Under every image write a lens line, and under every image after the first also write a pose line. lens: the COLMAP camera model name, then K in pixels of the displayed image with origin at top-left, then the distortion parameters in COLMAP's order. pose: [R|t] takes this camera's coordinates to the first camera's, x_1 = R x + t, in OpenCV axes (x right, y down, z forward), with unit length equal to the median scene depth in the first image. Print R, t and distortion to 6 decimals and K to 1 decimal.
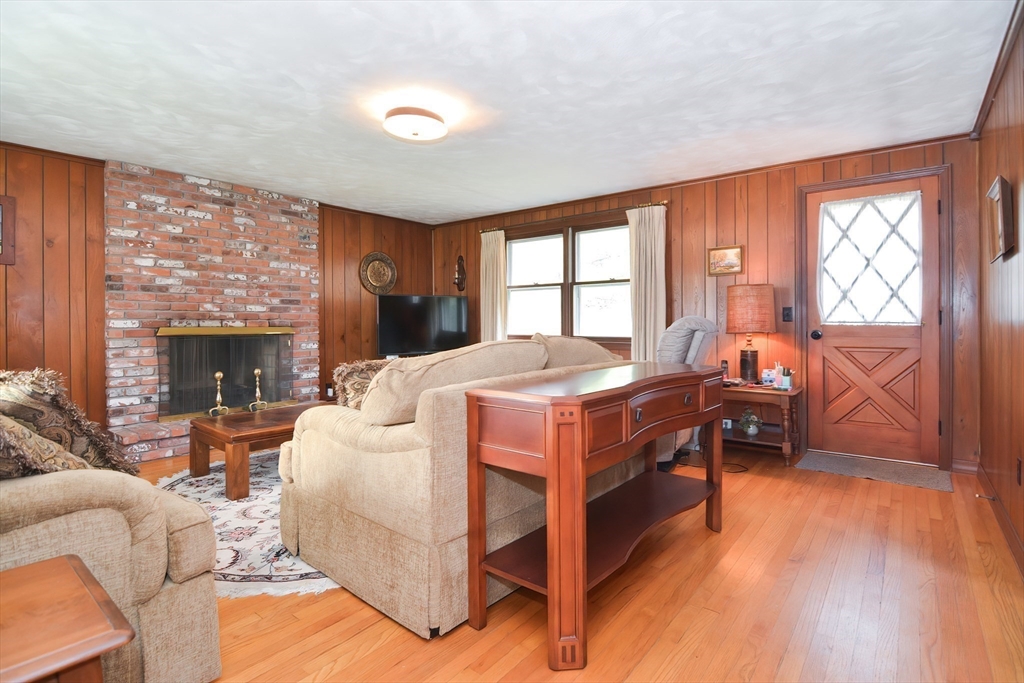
lens RADIAL K [[502.7, 0, 507.5], [0, 502.7, 328.8], [0, 0, 1]] dist [-0.002640, -0.013476]
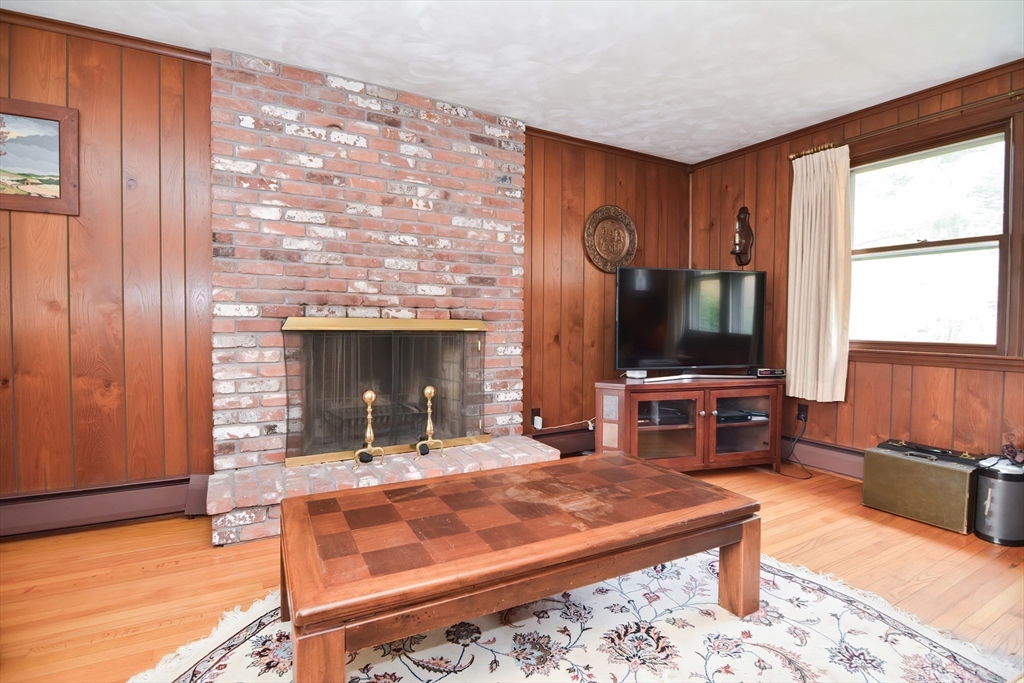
lens RADIAL K [[496.7, 0, 511.6], [0, 496.7, 341.5], [0, 0, 1]] dist [-0.001333, -0.011944]
pose [[0.930401, 0.023027, -0.365820, -0.181260], [-0.014585, 0.999560, 0.025824, 0.007138], [0.366253, -0.018692, 0.930327, 0.467879]]
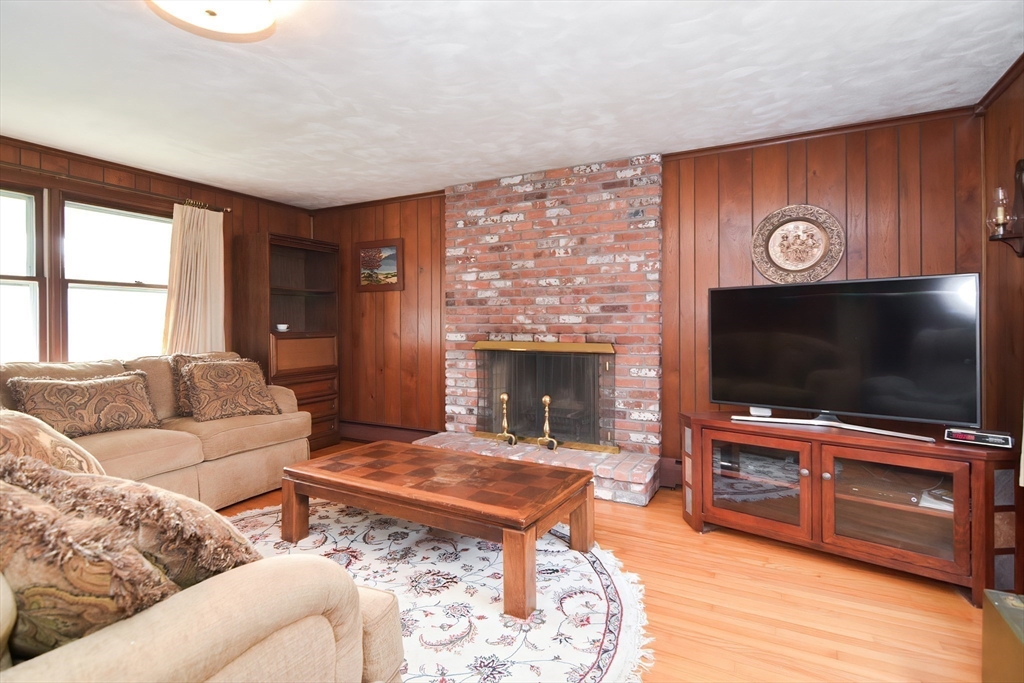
lens RADIAL K [[496.7, 0, 511.6], [0, 496.7, 341.5], [0, 0, 1]] dist [-0.001333, -0.011944]
pose [[0.190877, 0.026065, -0.981268, 0.260118], [-0.014534, 0.999613, 0.023725, -0.023759], [0.981506, 0.009733, 0.191182, 0.791215]]
